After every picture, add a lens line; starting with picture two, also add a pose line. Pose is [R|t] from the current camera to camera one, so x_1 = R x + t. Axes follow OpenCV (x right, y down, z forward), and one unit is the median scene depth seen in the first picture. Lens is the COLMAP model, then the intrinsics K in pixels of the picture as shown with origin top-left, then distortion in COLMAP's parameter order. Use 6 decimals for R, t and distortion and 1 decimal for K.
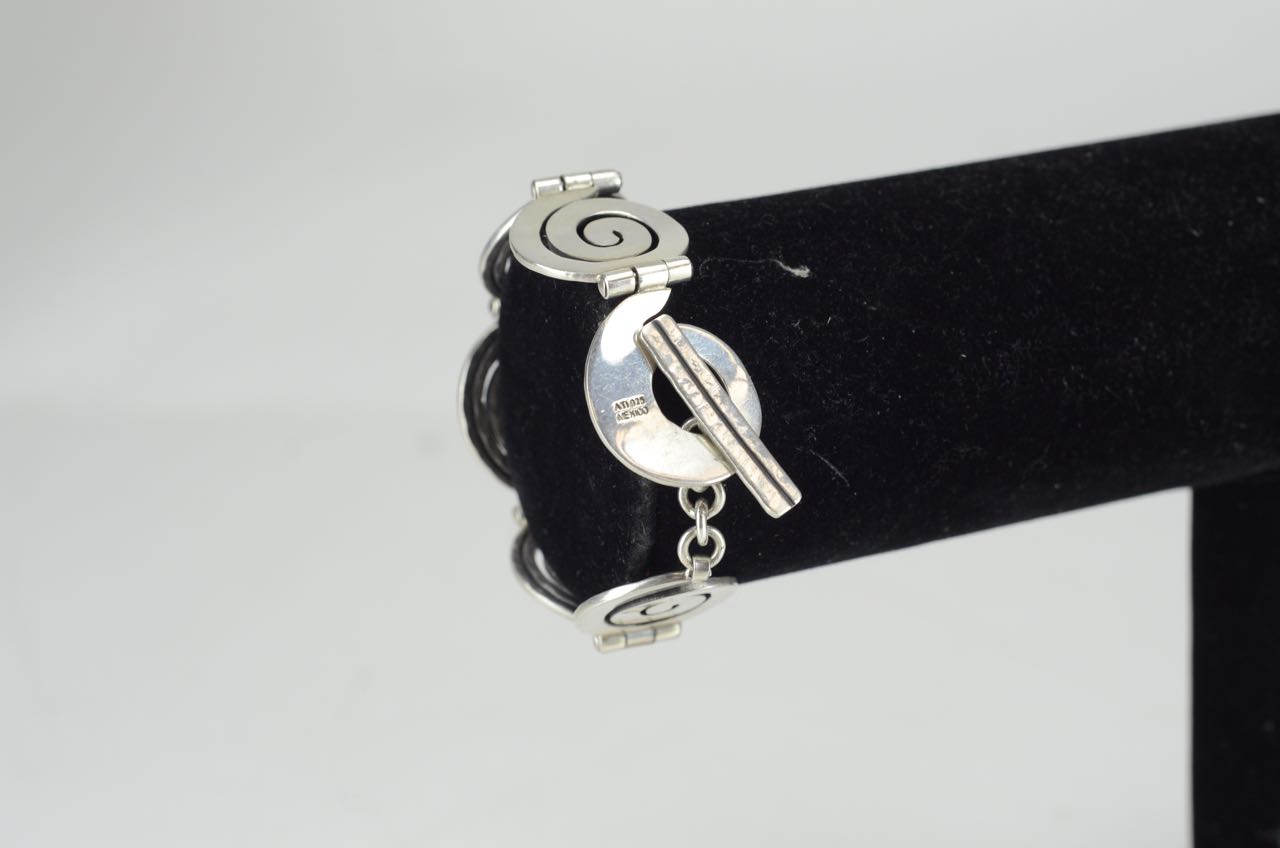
lens RADIAL K [[3100.5, 0, 645.0], [0, 3100.5, 424.6], [0, 0, 1]] dist [-0.034130, 0.000000]
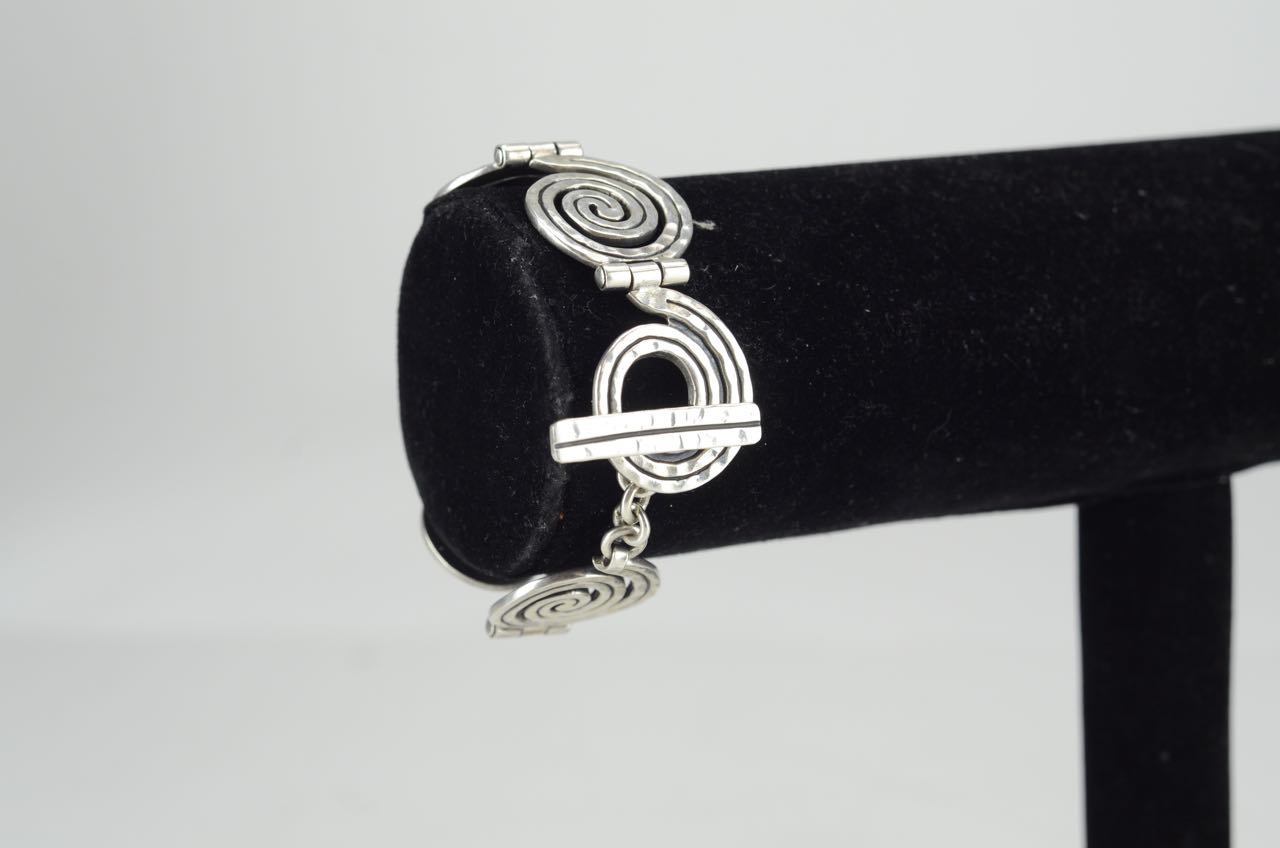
lens RADIAL K [[3100.5, 0, 635.6], [0, 3100.5, 422.7], [0, 0, 1]] dist [-0.034130, 0.000000]
pose [[0.996760, -0.005411, 0.080249, -0.052989], [0.020537, 0.981784, -0.188886, 0.199502], [-0.077765, 0.189922, 0.978715, 0.023040]]
